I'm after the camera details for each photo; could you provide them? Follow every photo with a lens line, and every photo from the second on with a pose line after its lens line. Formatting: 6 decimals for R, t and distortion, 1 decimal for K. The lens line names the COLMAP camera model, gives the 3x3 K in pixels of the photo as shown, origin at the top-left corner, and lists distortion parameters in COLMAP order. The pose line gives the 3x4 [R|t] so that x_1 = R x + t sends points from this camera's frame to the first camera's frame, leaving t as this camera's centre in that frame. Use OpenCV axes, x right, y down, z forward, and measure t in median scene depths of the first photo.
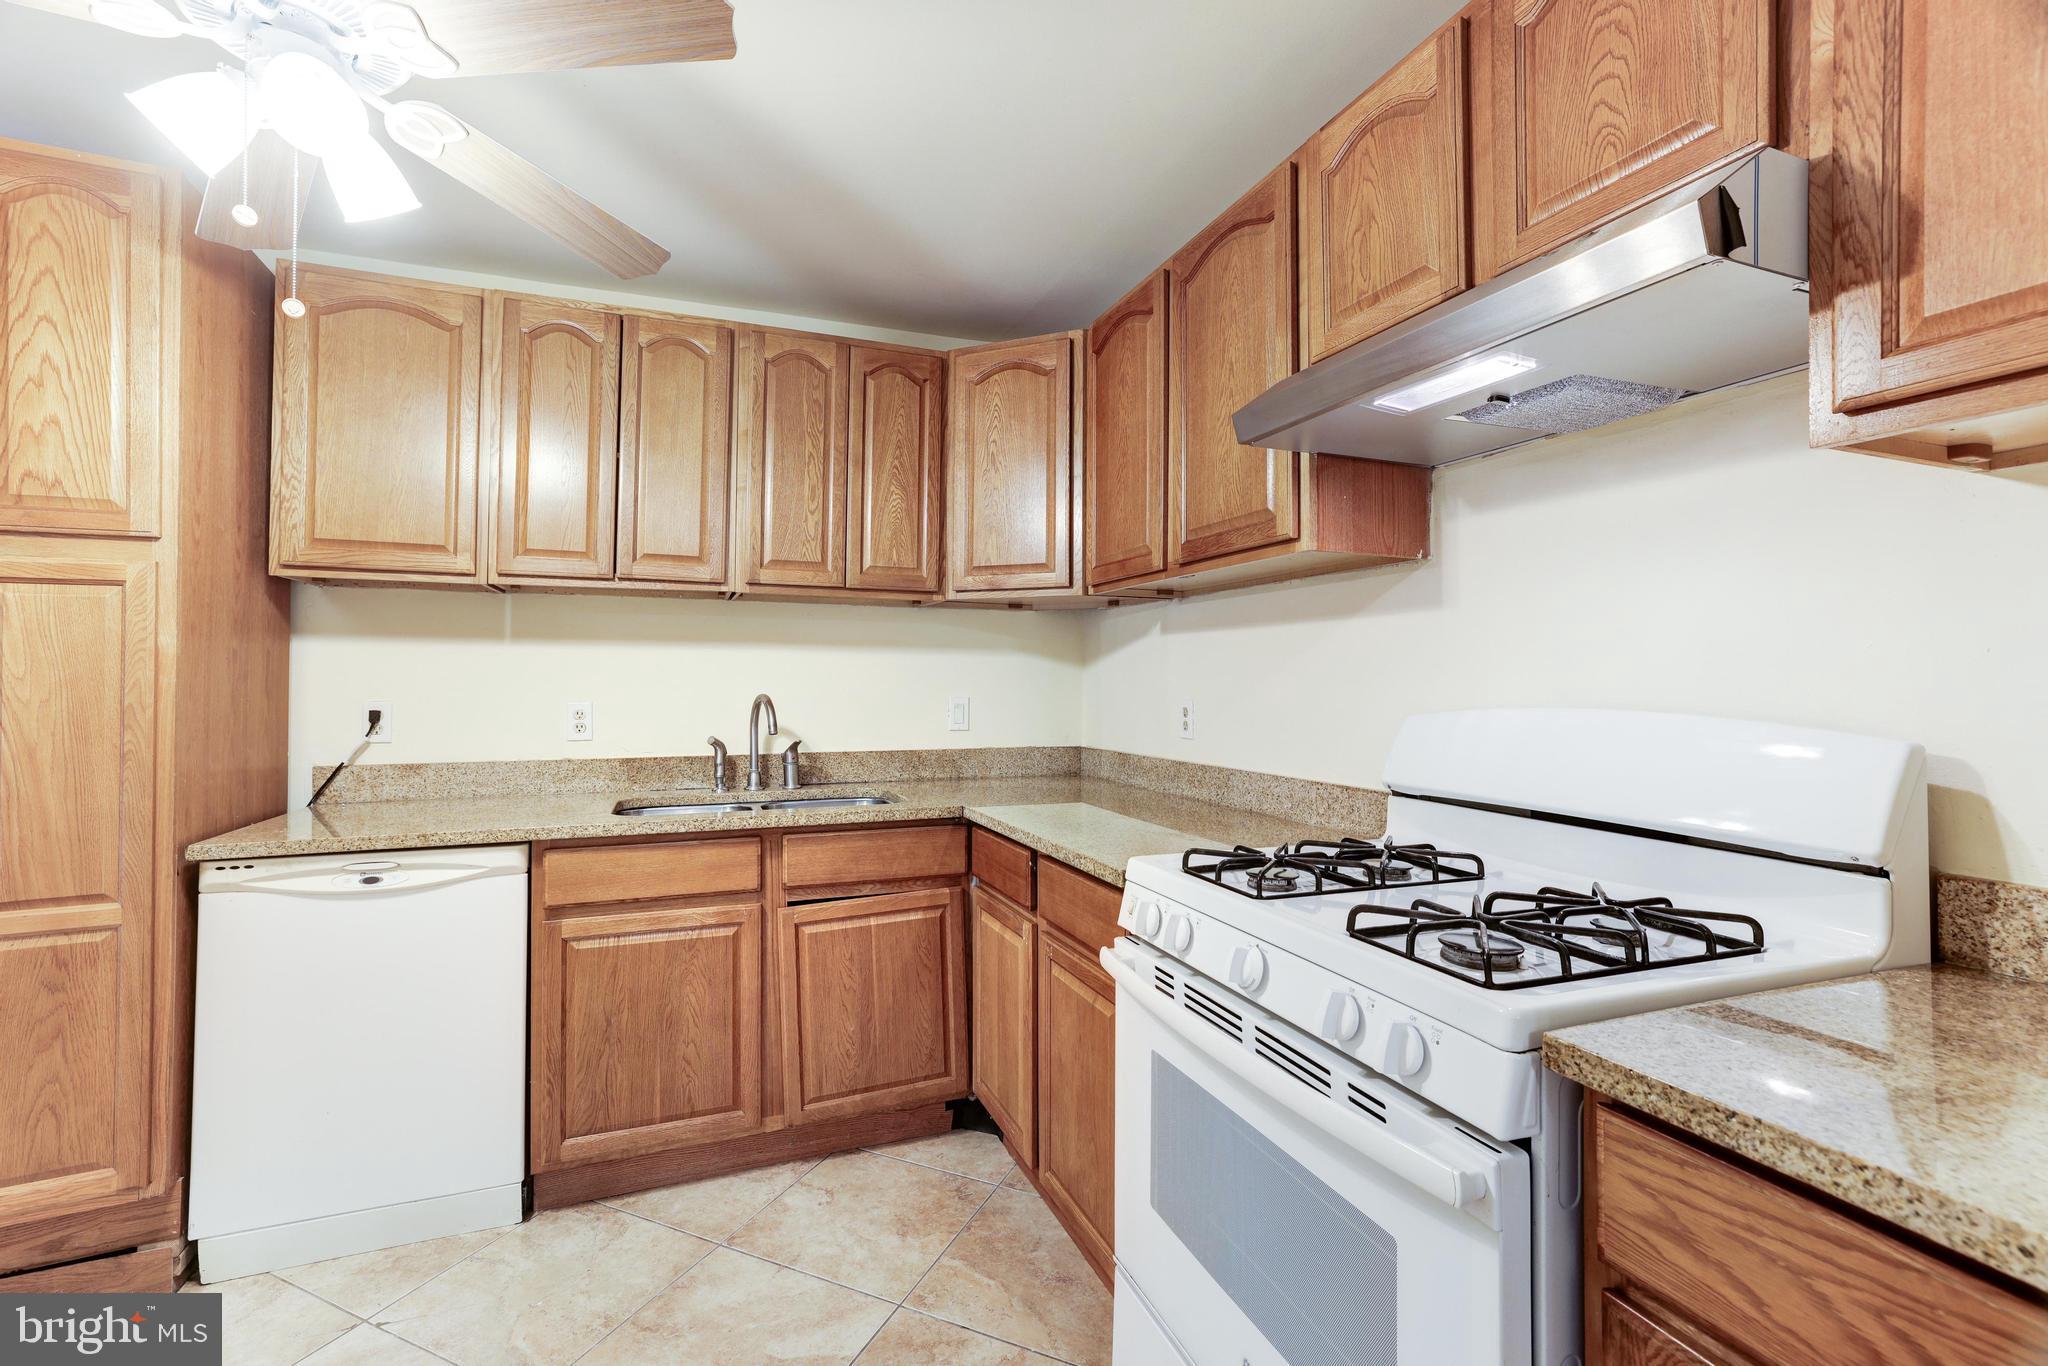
lens RADIAL K [[883.8, 0, 1010.4], [0, 883.8, 664.0], [0, 0, 1]] dist [-0.030124, 0.016478]
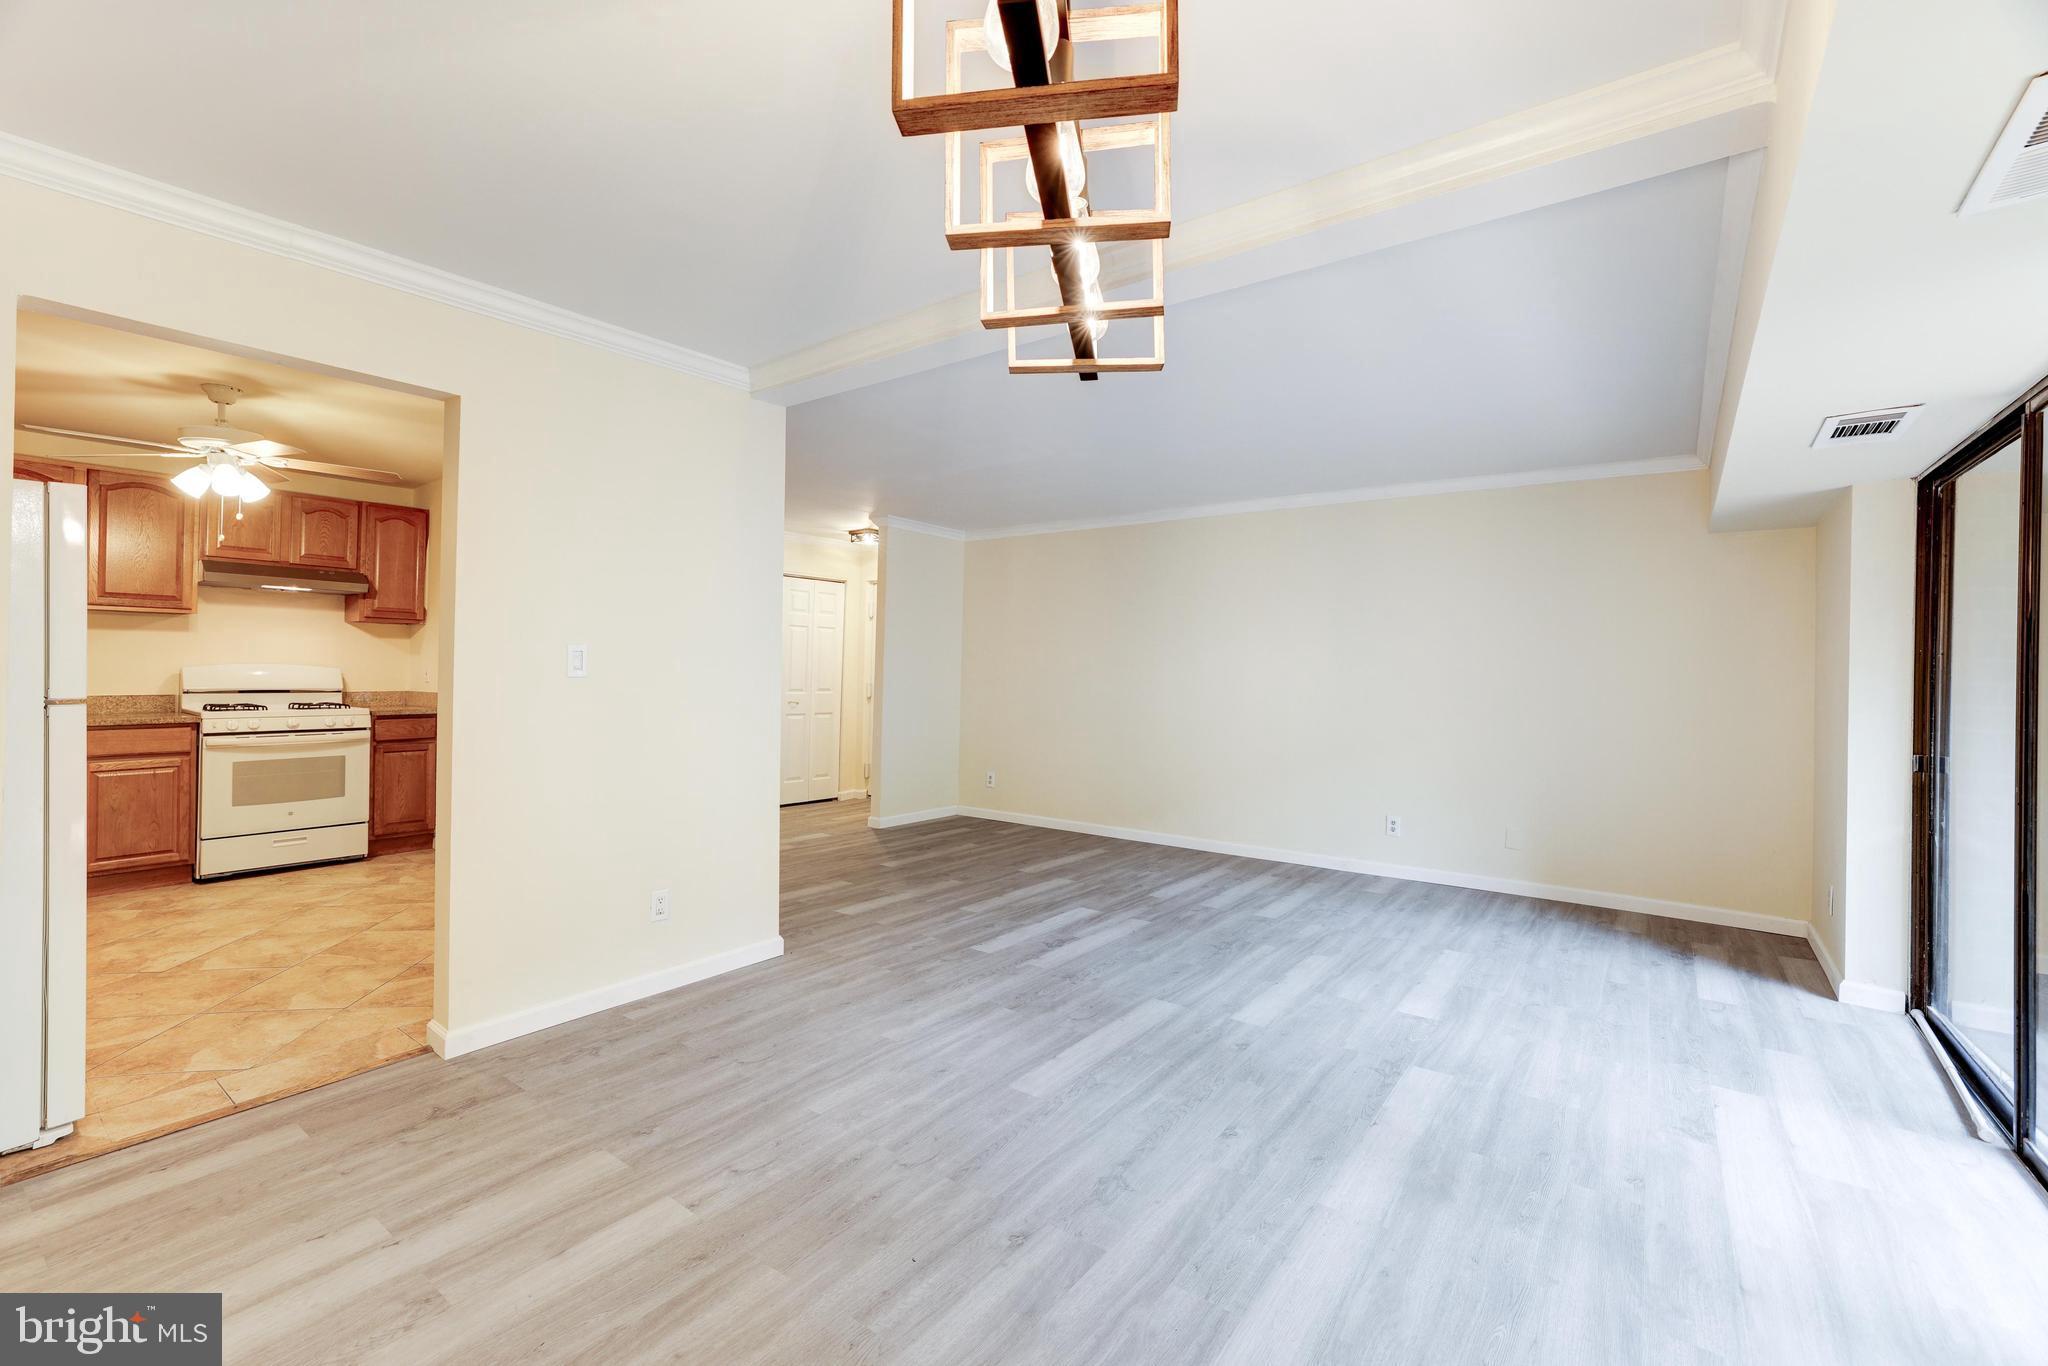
lens RADIAL K [[883.8, 0, 1015.0], [0, 883.8, 663.6], [0, 0, 1]] dist [-0.030124, 0.016478]
pose [[-0.527364, -0.004735, 0.849626, -2.901479], [-0.031177, 0.999419, -0.013781, -0.000900], [-0.849067, -0.033756, -0.527205, 0.131712]]
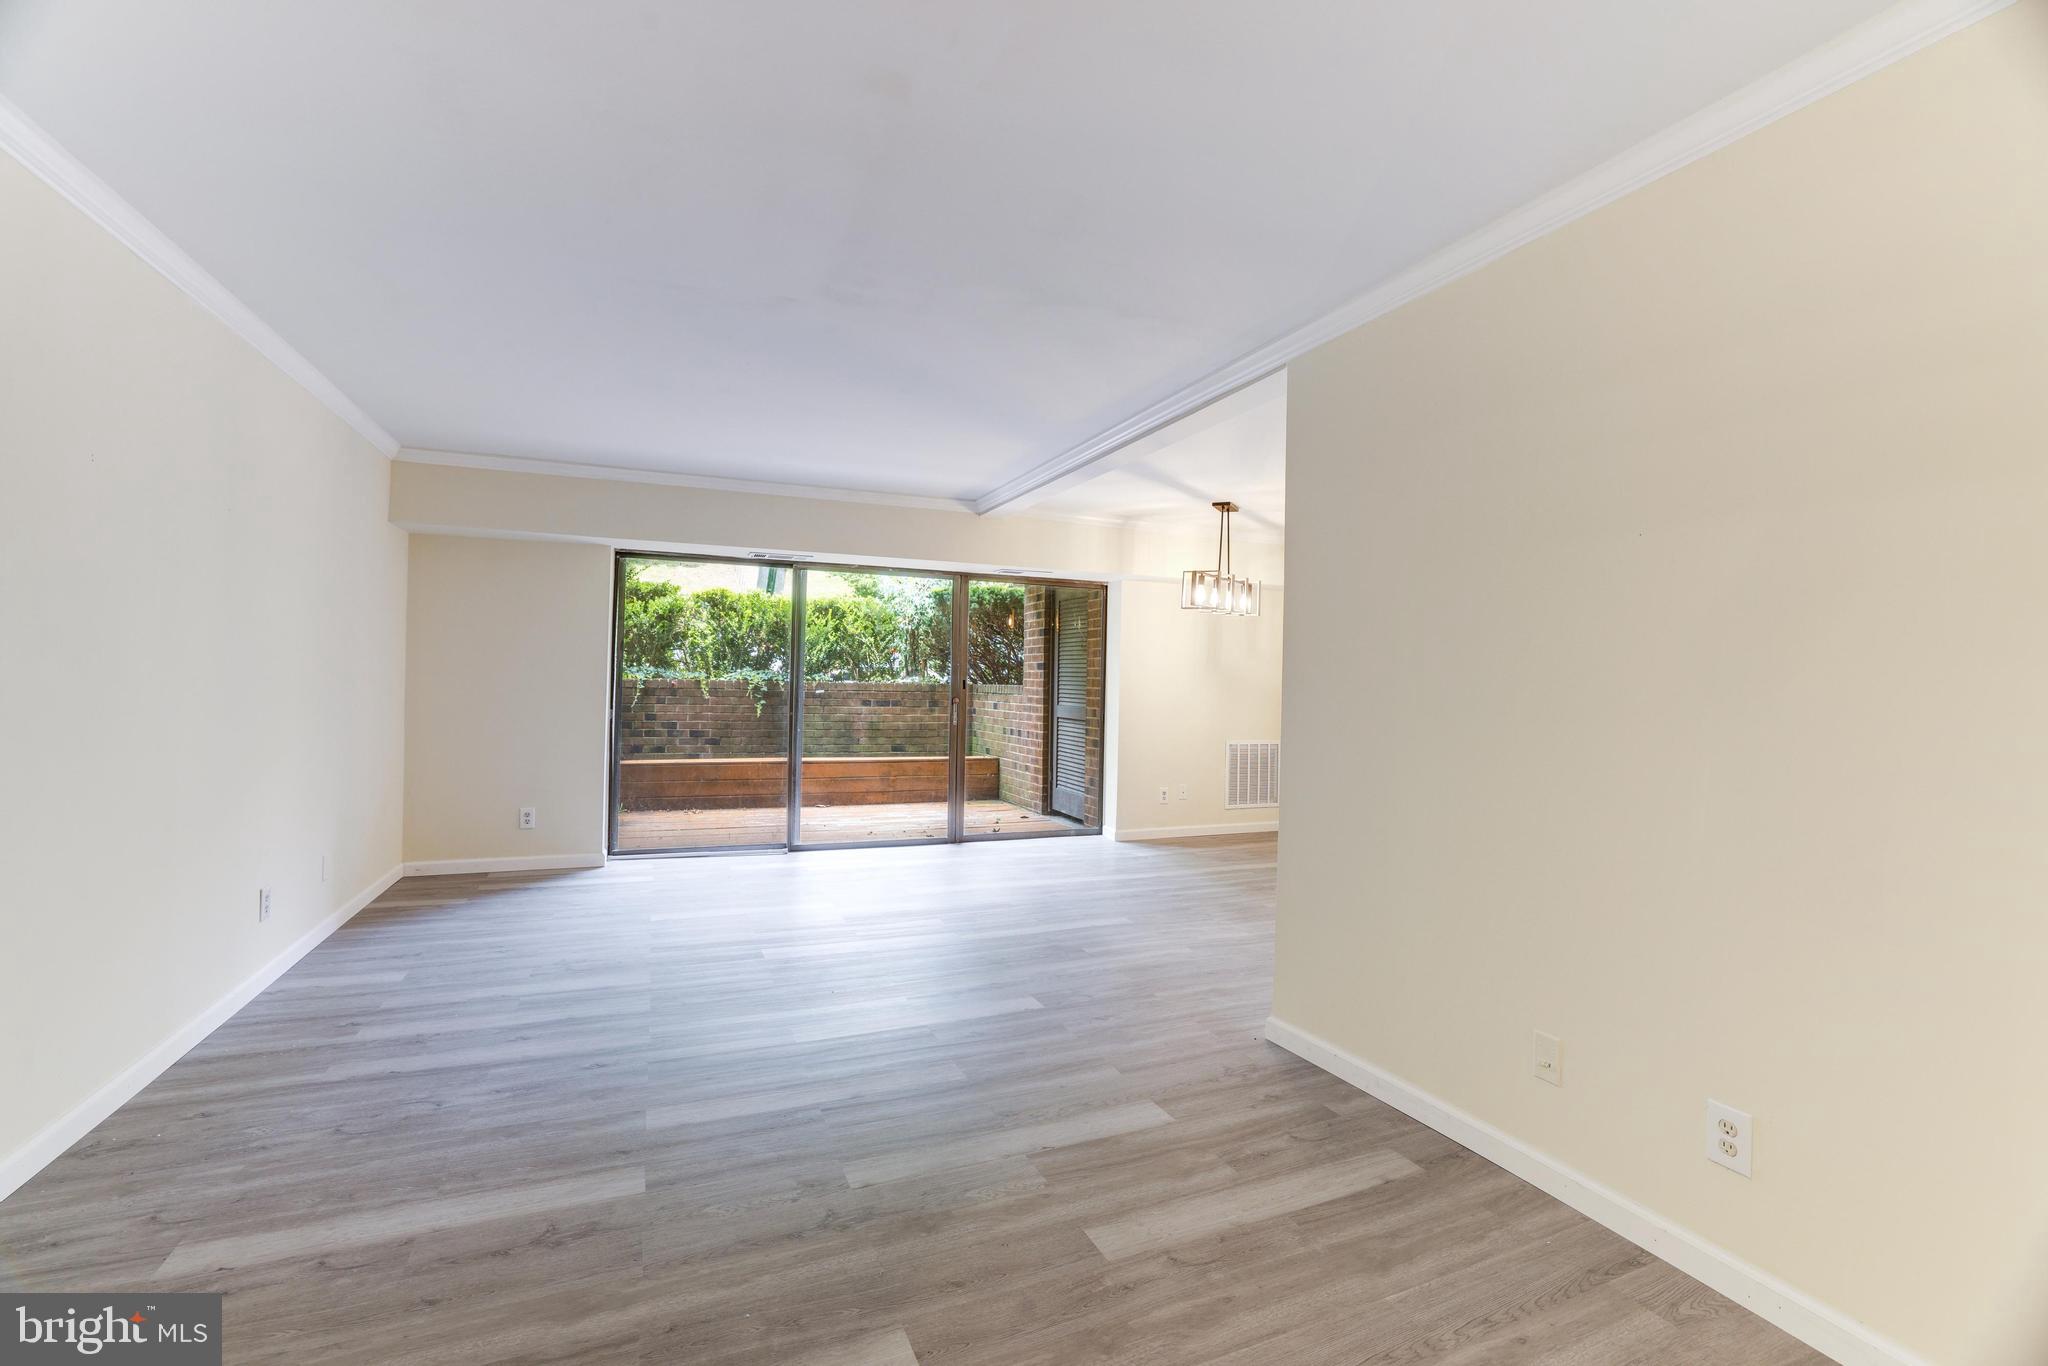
lens RADIAL K [[883.8, 0, 993.0], [0, 883.8, 678.3], [0, 0, 1]] dist [-0.030124, 0.016478]
pose [[0.003842, -0.009130, -0.999951, 0.334278], [-0.003485, 0.999952, -0.009143, -0.002657], [0.999987, 0.003520, 0.003810, -0.894146]]
